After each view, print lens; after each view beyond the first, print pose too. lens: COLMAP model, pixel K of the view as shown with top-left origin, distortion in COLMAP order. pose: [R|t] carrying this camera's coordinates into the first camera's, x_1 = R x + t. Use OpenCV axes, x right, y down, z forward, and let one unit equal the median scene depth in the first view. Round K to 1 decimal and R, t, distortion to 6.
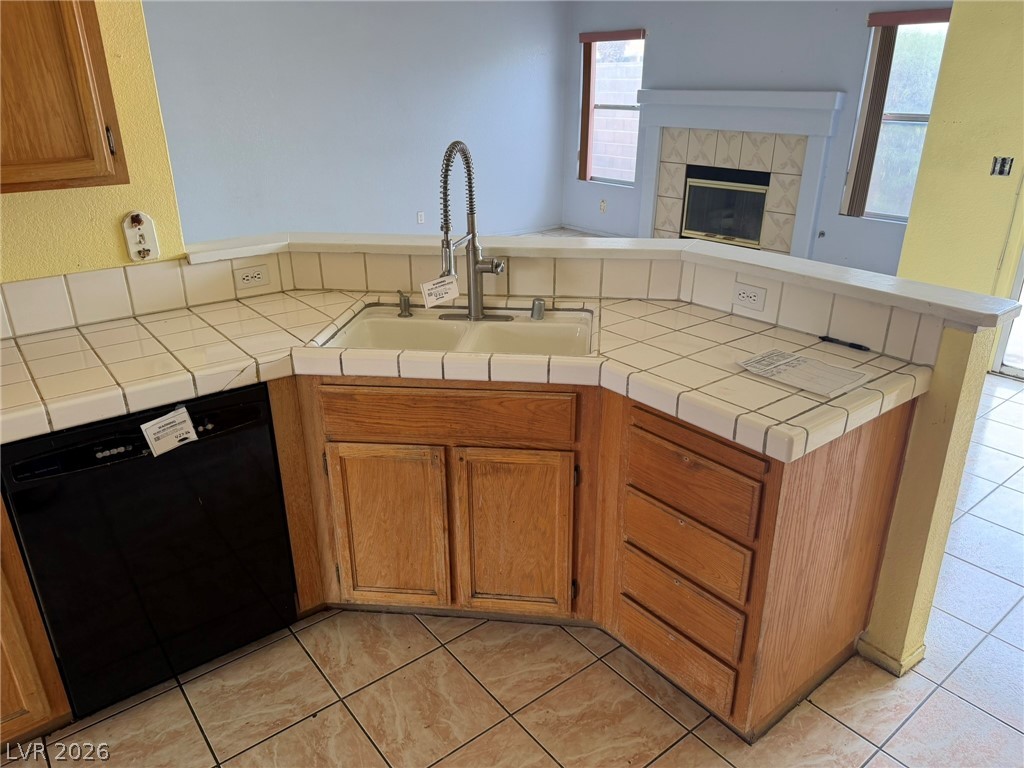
lens RADIAL K [[721.4, 0, 504.0], [0, 721.4, 389.3], [0, 0, 1]] dist [0.024431, -0.036412]
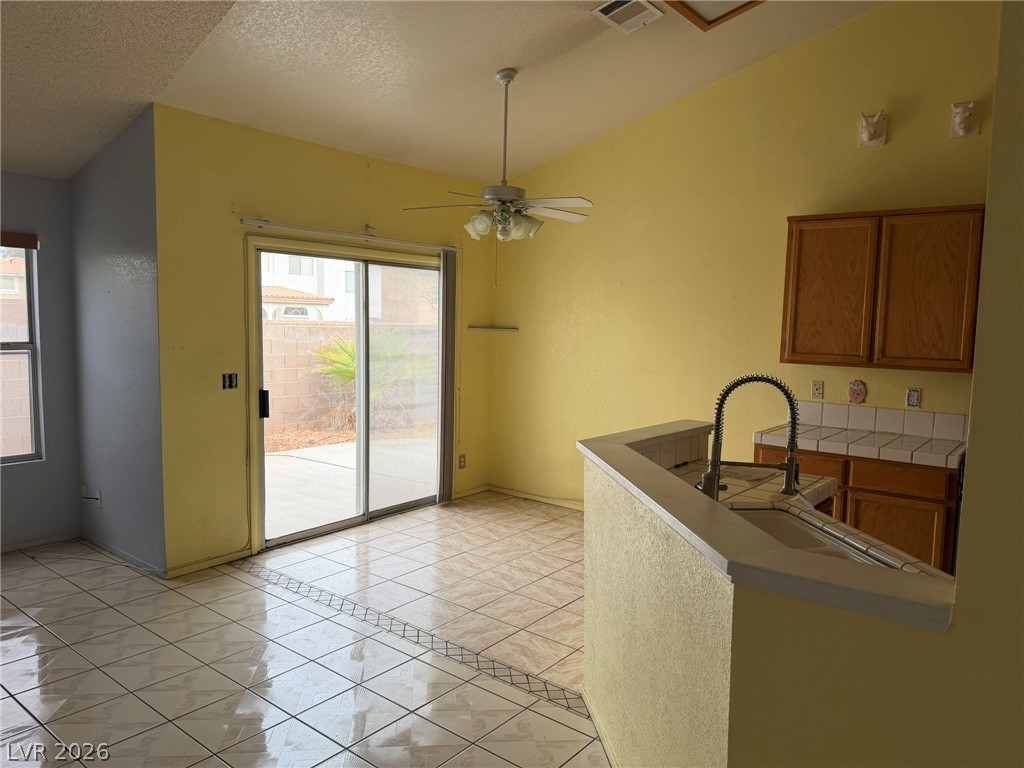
lens RADIAL K [[721.4, 0, 520.1], [0, 721.4, 387.8], [0, 0, 1]] dist [0.024431, -0.036412]
pose [[-0.245679, -0.090994, 0.965071, -0.333405], [0.357198, 0.917028, 0.177396, -0.208693], [-0.901139, 0.388304, -0.192792, 0.499066]]
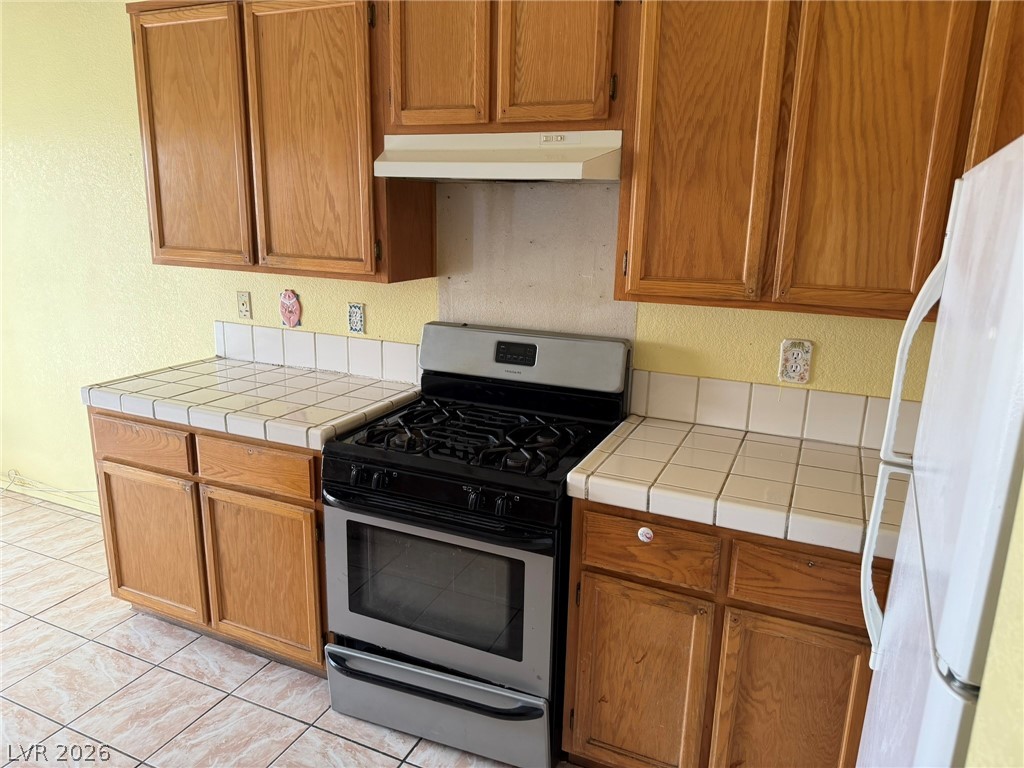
lens RADIAL K [[721.4, 0, 520.1], [0, 721.4, 381.5], [0, 0, 1]] dist [0.024431, -0.036412]
pose [[-0.473538, -0.213687, 0.854458, -0.187741], [0.324034, 0.859818, 0.394606, -0.048488], [-0.819001, 0.463735, -0.337915, 0.110503]]
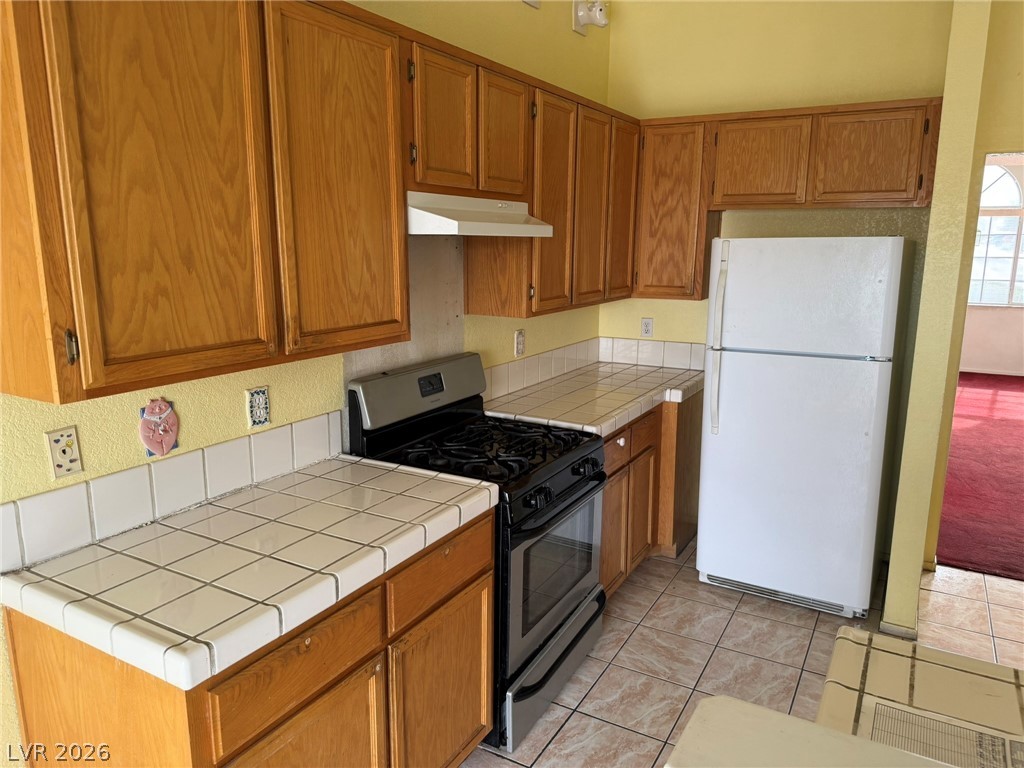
lens RADIAL K [[721.4, 0, 532.2], [0, 721.4, 389.1], [0, 0, 1]] dist [0.024431, -0.036412]
pose [[-0.913982, 0.077907, -0.398206, 0.265487], [-0.163965, 0.826782, 0.538096, -0.151684], [0.371151, 0.557102, -0.742889, 0.322099]]
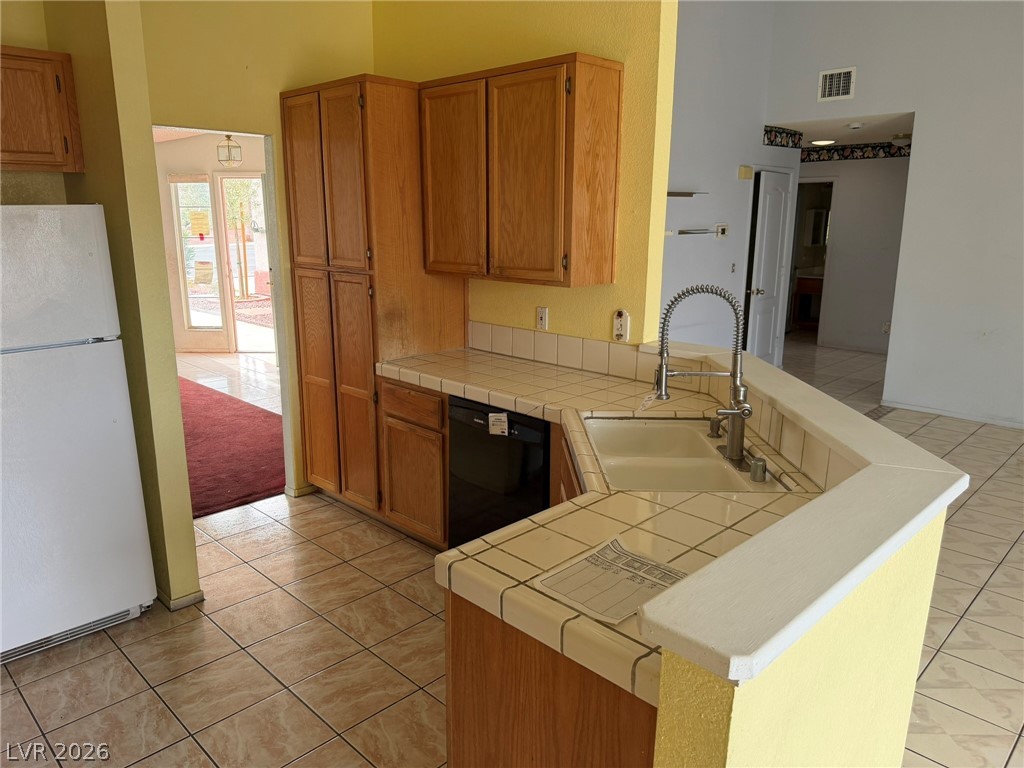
lens RADIAL K [[721.4, 0, 511.3], [0, 721.4, 377.4], [0, 0, 1]] dist [0.024431, -0.036412]
pose [[0.123697, 0.227587, -0.965869, 0.326294], [-0.389020, 0.906552, 0.163789, -0.093219], [0.912887, 0.355482, 0.200674, 0.181868]]
